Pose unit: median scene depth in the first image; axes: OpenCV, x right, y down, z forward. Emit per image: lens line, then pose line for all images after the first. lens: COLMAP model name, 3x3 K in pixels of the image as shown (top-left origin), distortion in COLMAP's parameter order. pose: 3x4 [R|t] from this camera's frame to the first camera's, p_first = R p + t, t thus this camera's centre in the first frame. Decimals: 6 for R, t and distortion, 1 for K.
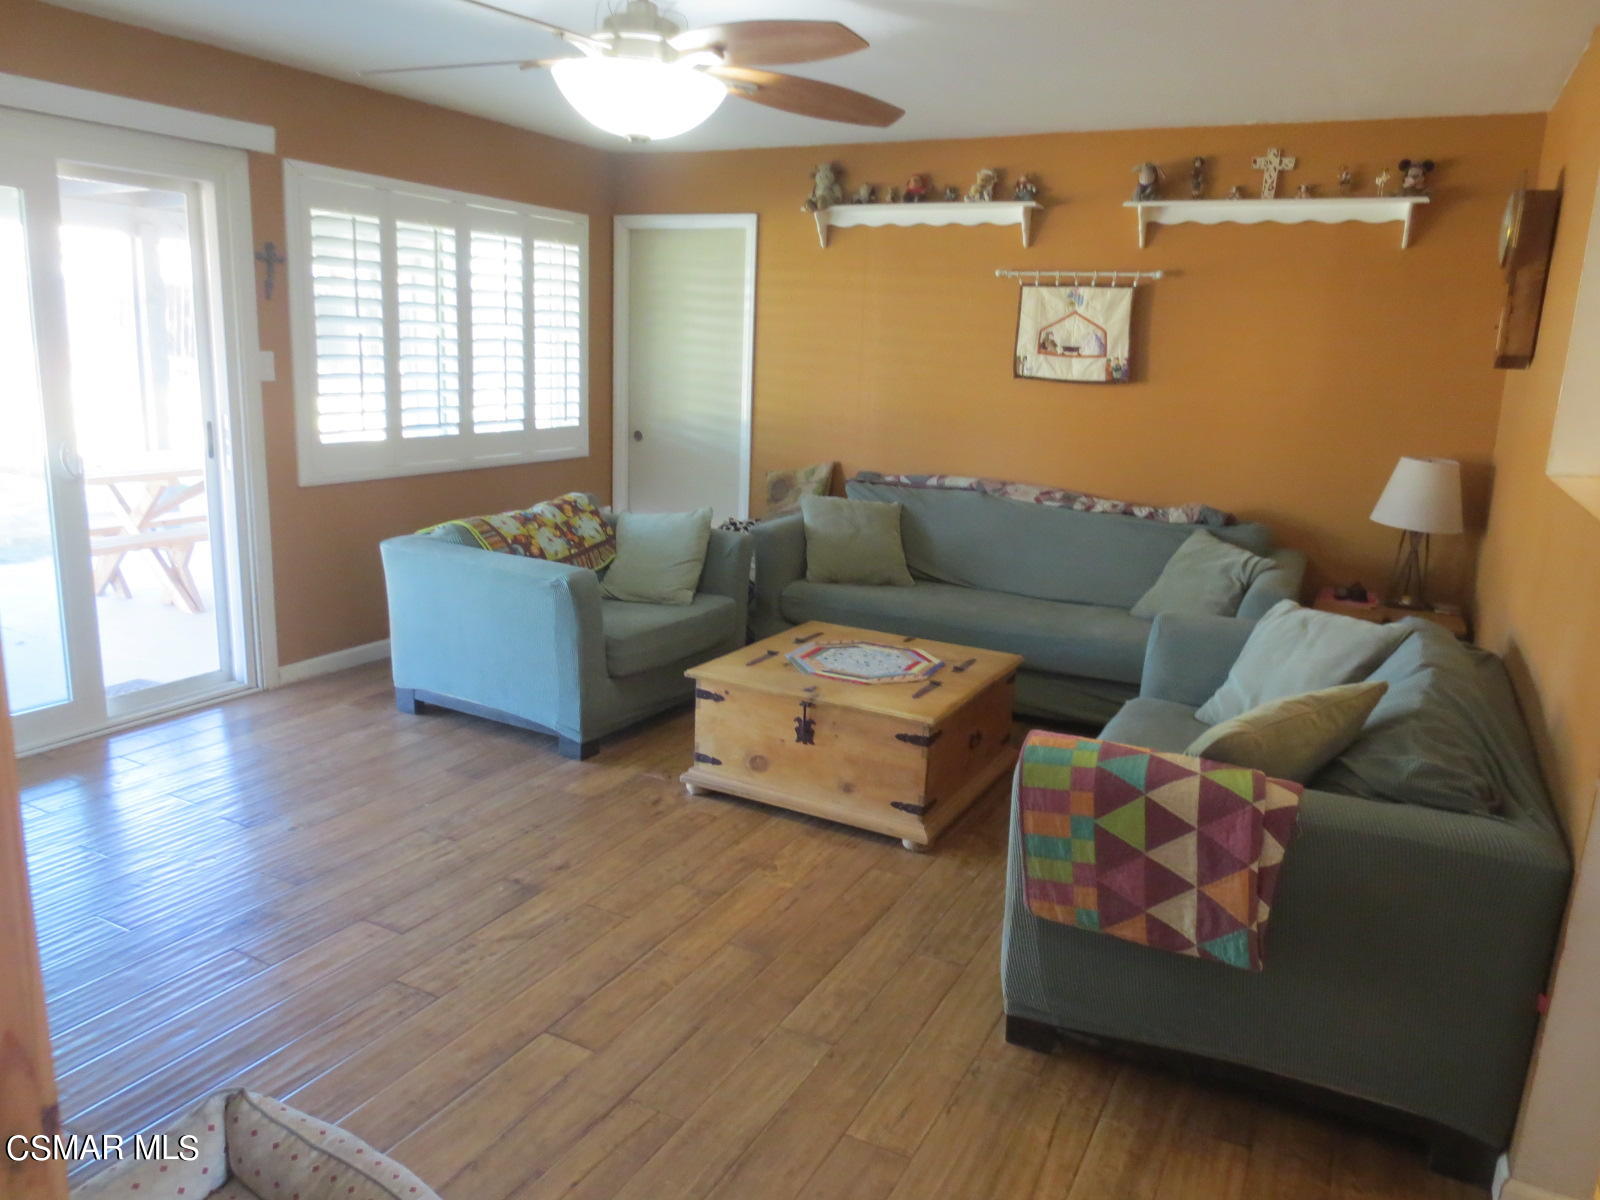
lens RADIAL K [[1139.5, 0, 809.5], [0, 1139.5, 596.2], [0, 0, 1]] dist [-0.032552, 0.016285]
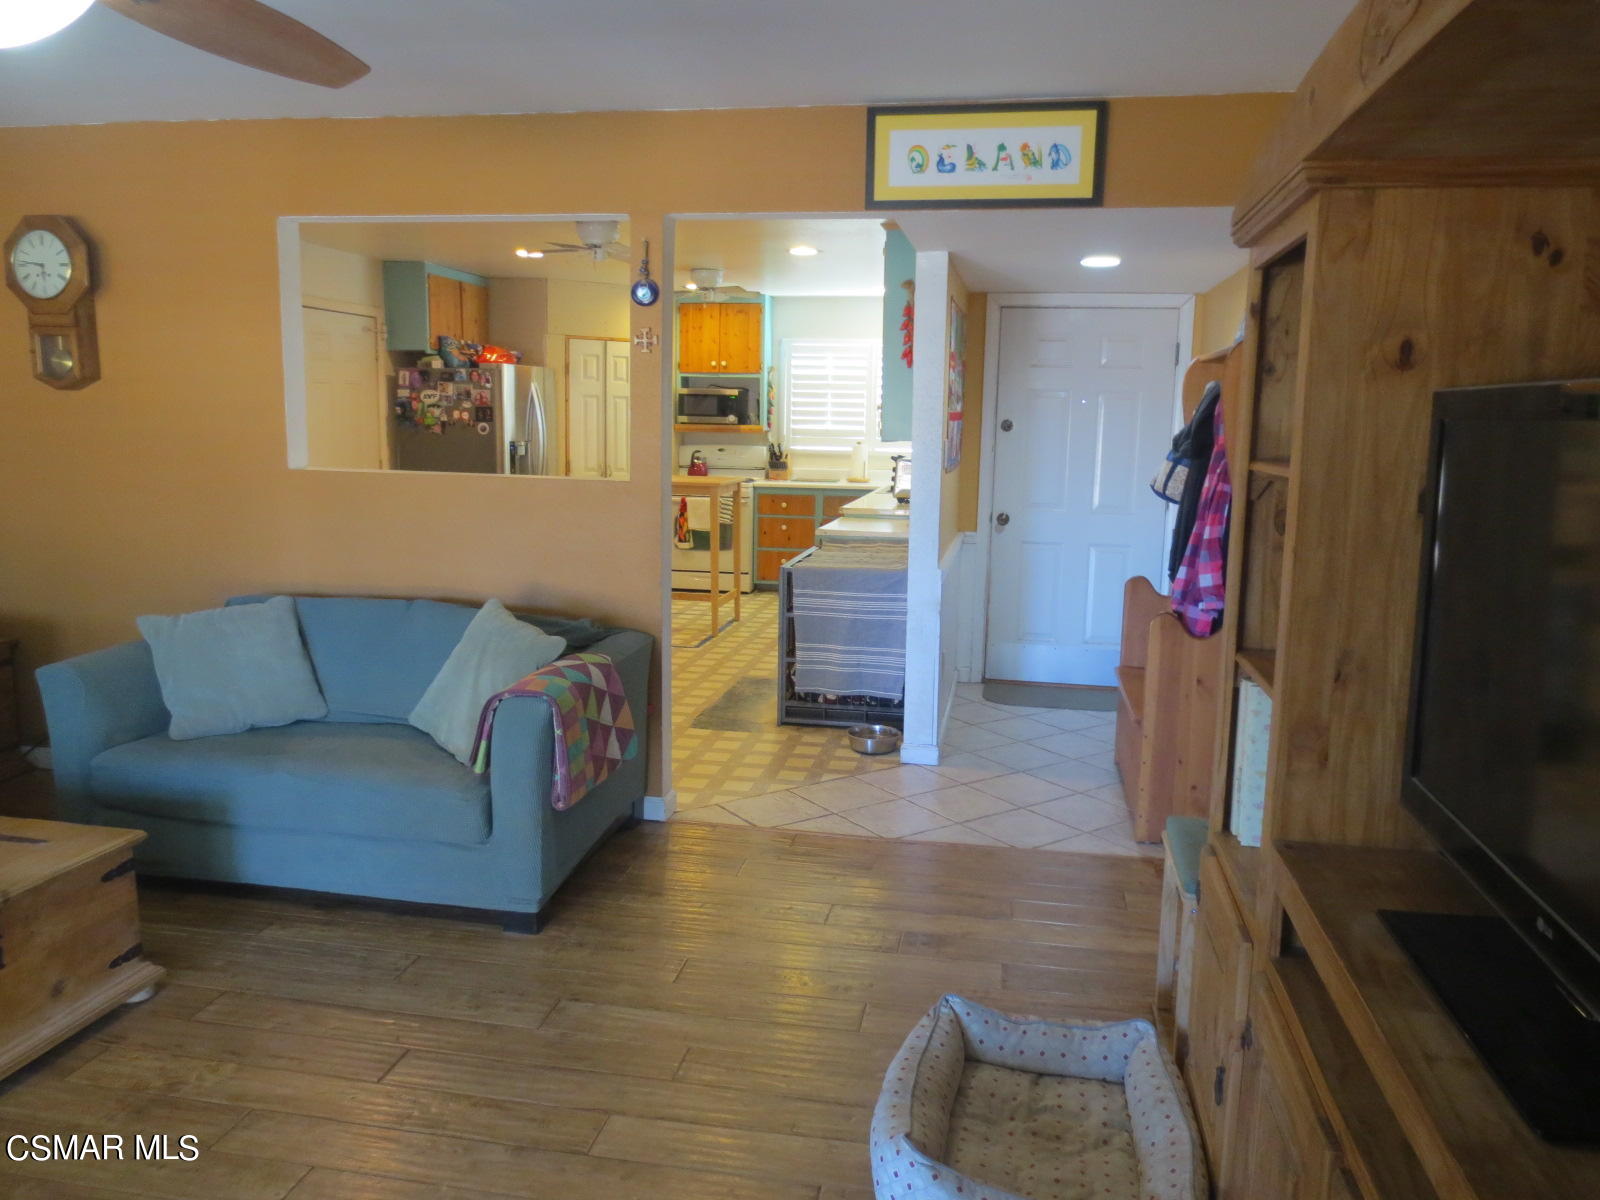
lens RADIAL K [[1139.5, 0, 806.2], [0, 1139.5, 608.5], [0, 0, 1]] dist [-0.032552, 0.016285]
pose [[-0.300922, -0.203932, 0.931589, -0.540092], [0.176410, 0.948105, 0.264532, -0.124661], [-0.937190, 0.243945, -0.249330, 0.494965]]
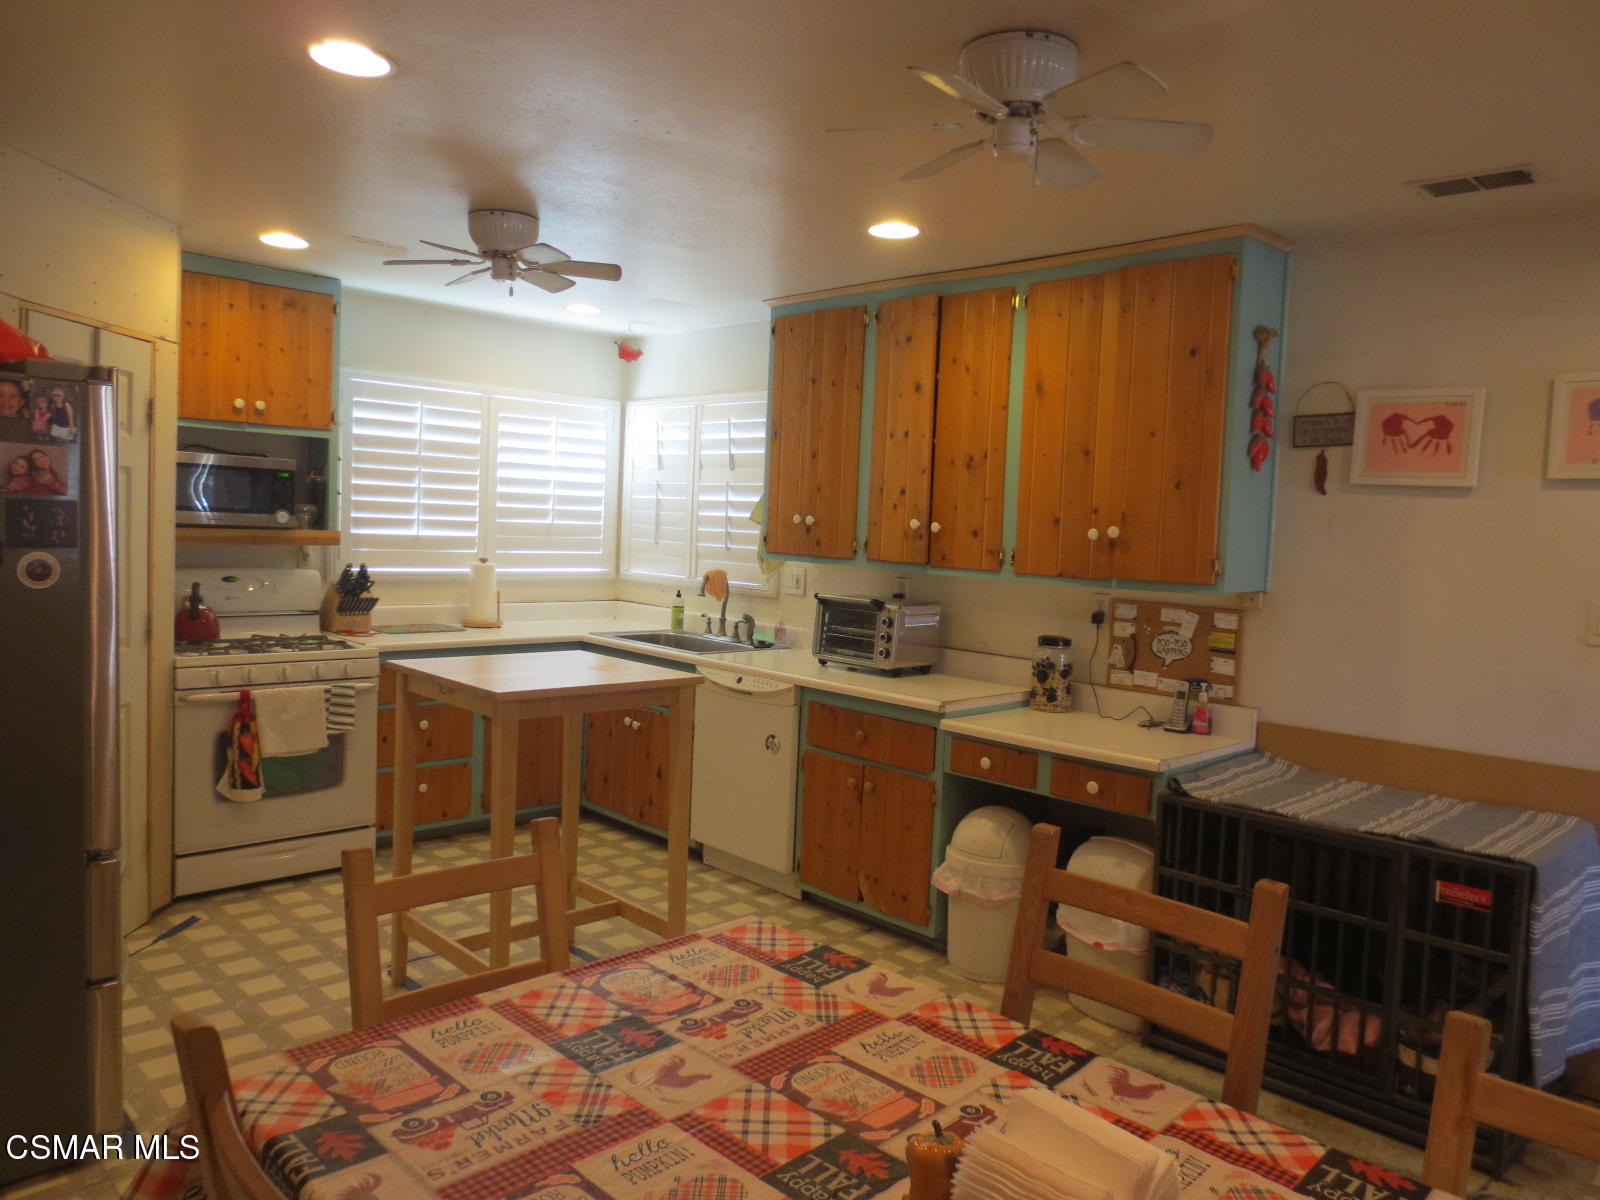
lens RADIAL K [[1139.5, 0, 812.6], [0, 1139.5, 598.8], [0, 0, 1]] dist [-0.032552, 0.016285]
pose [[-0.951073, -0.101076, 0.291965, 0.689301], [-0.014109, 0.958197, 0.285761, -0.153846], [-0.308643, 0.267660, -0.912742, 0.806786]]
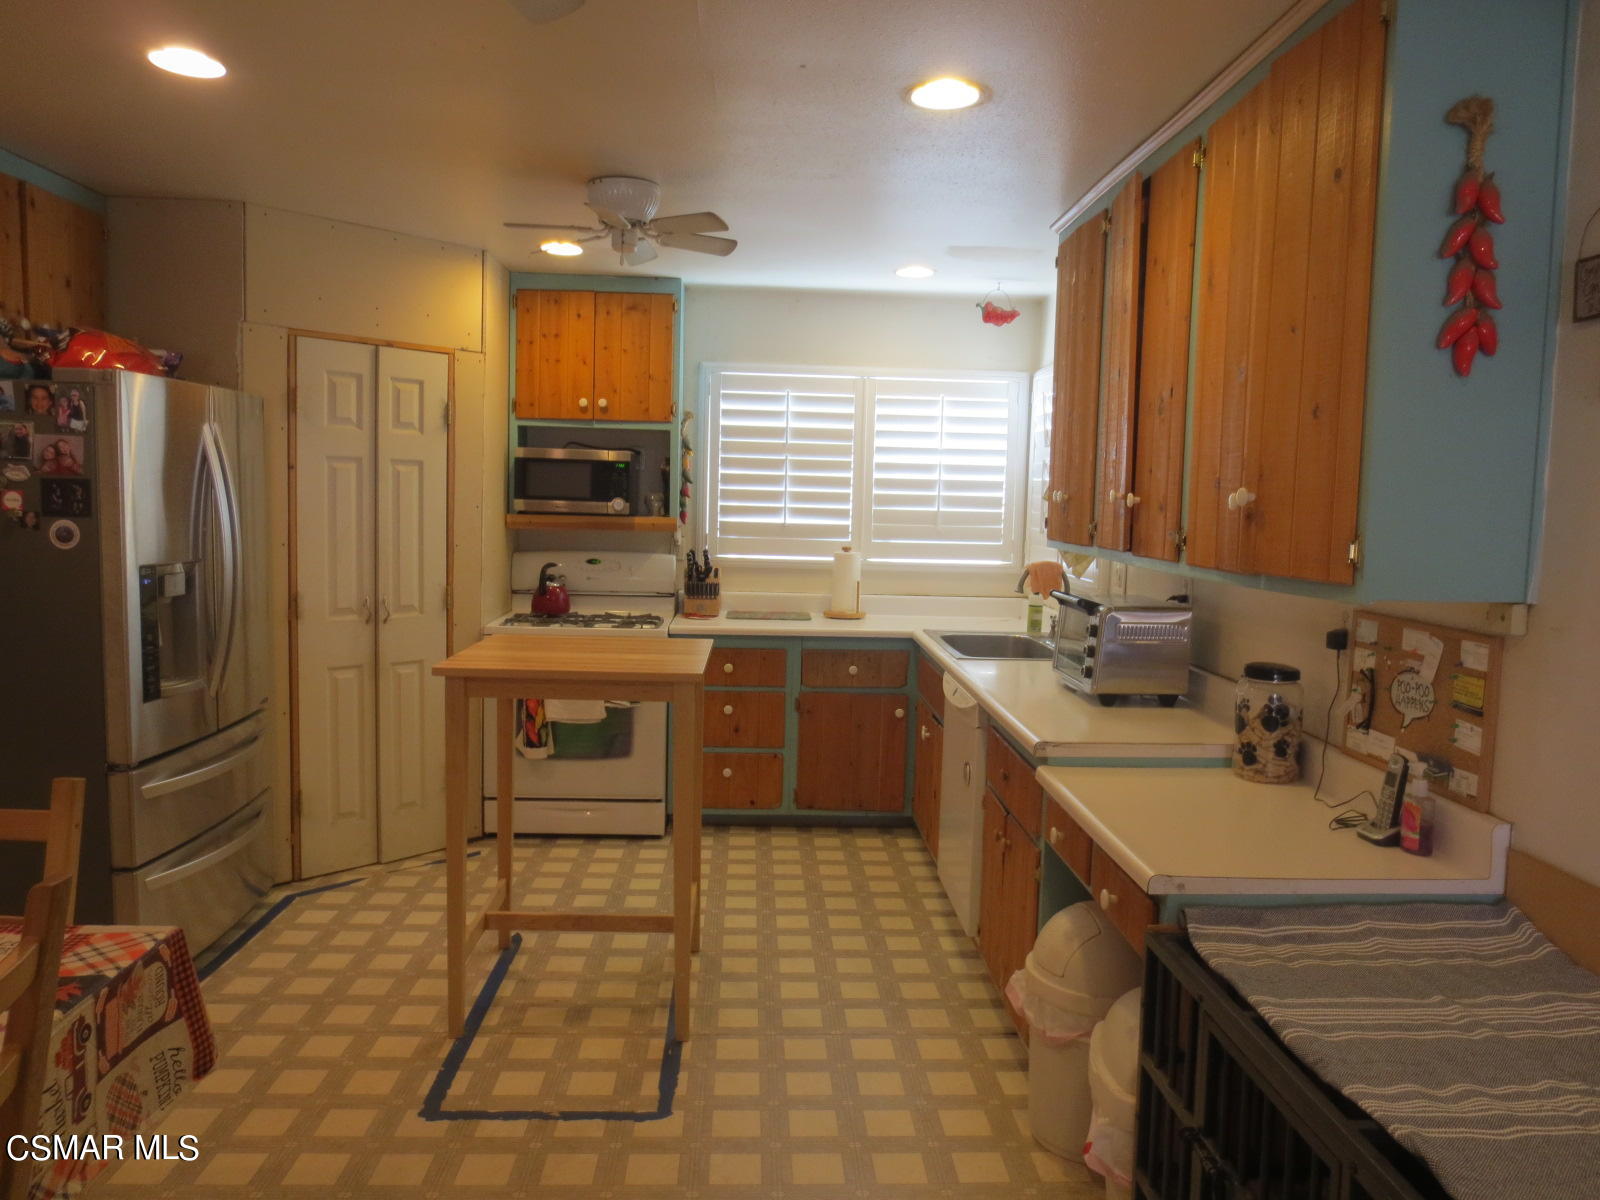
lens RADIAL K [[1139.5, 0, 808.3], [0, 1139.5, 596.8], [0, 0, 1]] dist [-0.032552, 0.016285]
pose [[-0.509741, -0.128831, 0.850627, 0.409465], [0.140319, 0.963035, 0.229943, -0.073329], [-0.848807, 0.236571, -0.472821, 0.413700]]
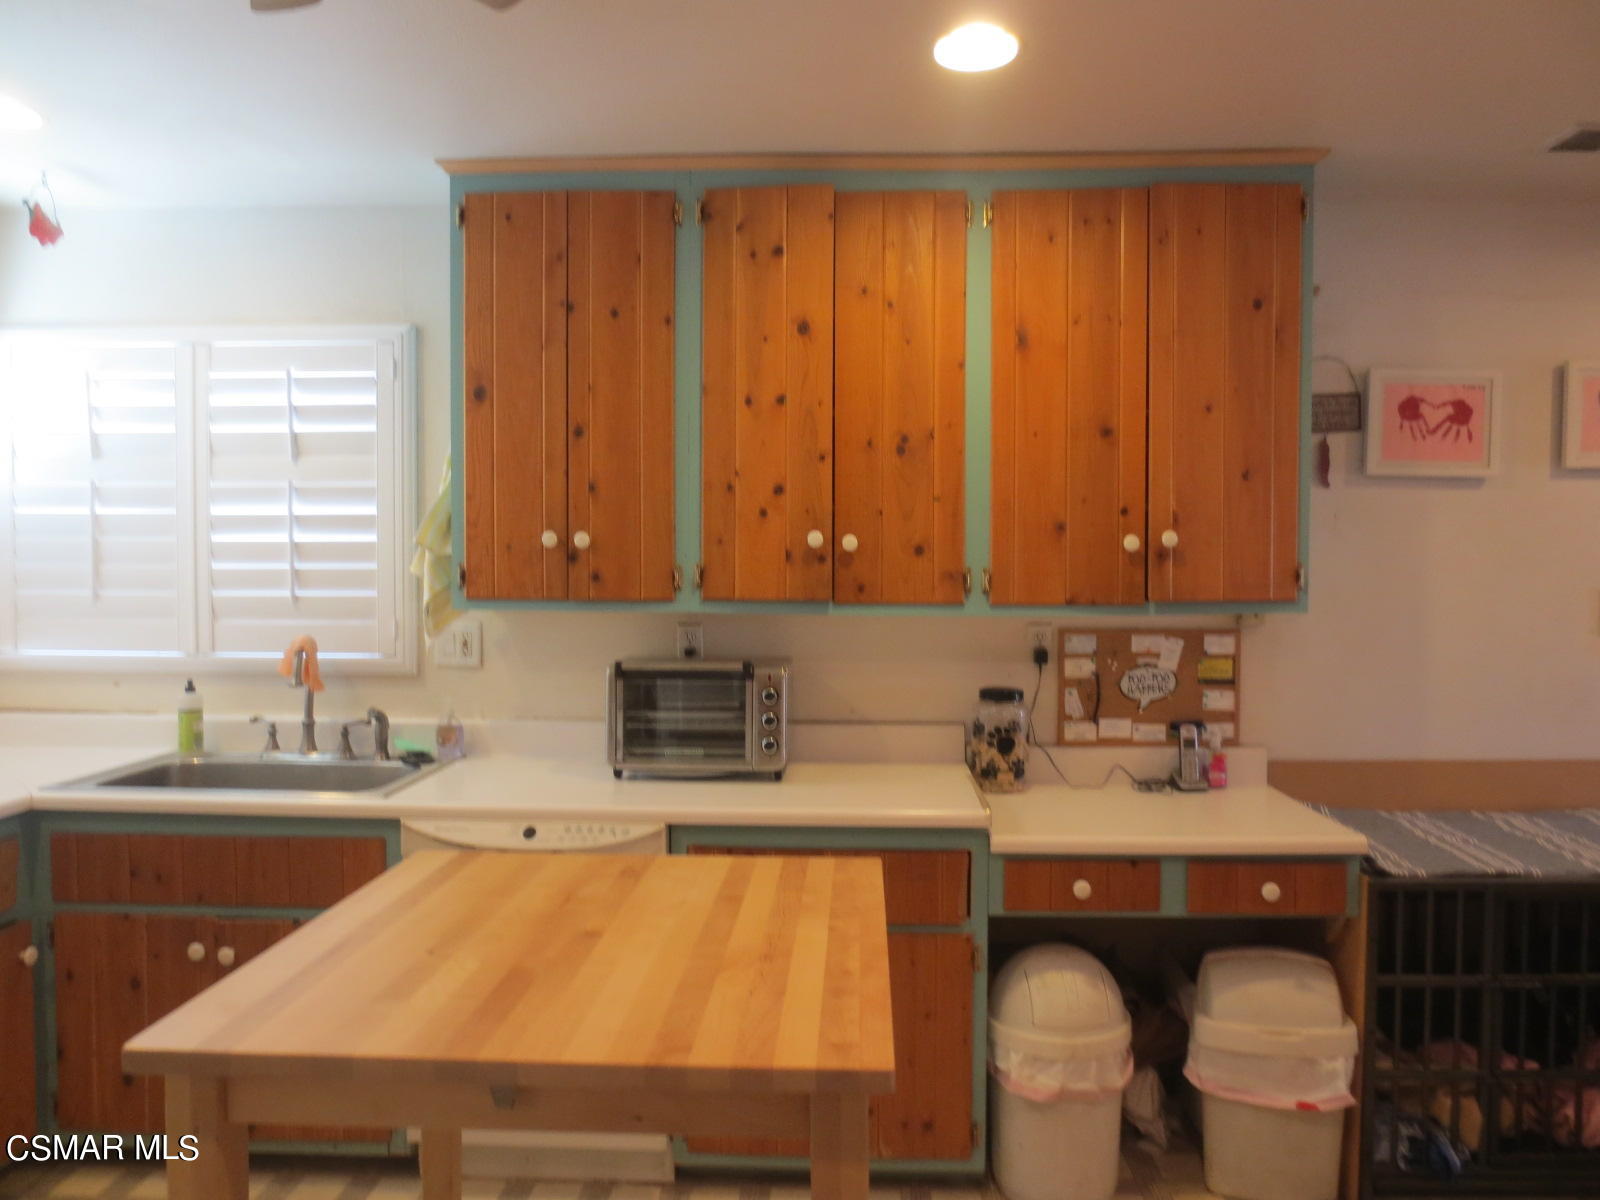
lens RADIAL K [[1139.5, 0, 808.3], [0, 1139.5, 600.7], [0, 0, 1]] dist [-0.032552, 0.016285]
pose [[-0.898953, -0.025855, -0.437281, 1.137860], [-0.132082, 0.967794, 0.214310, -0.047873], [0.417657, 0.250411, -0.873417, 0.457038]]
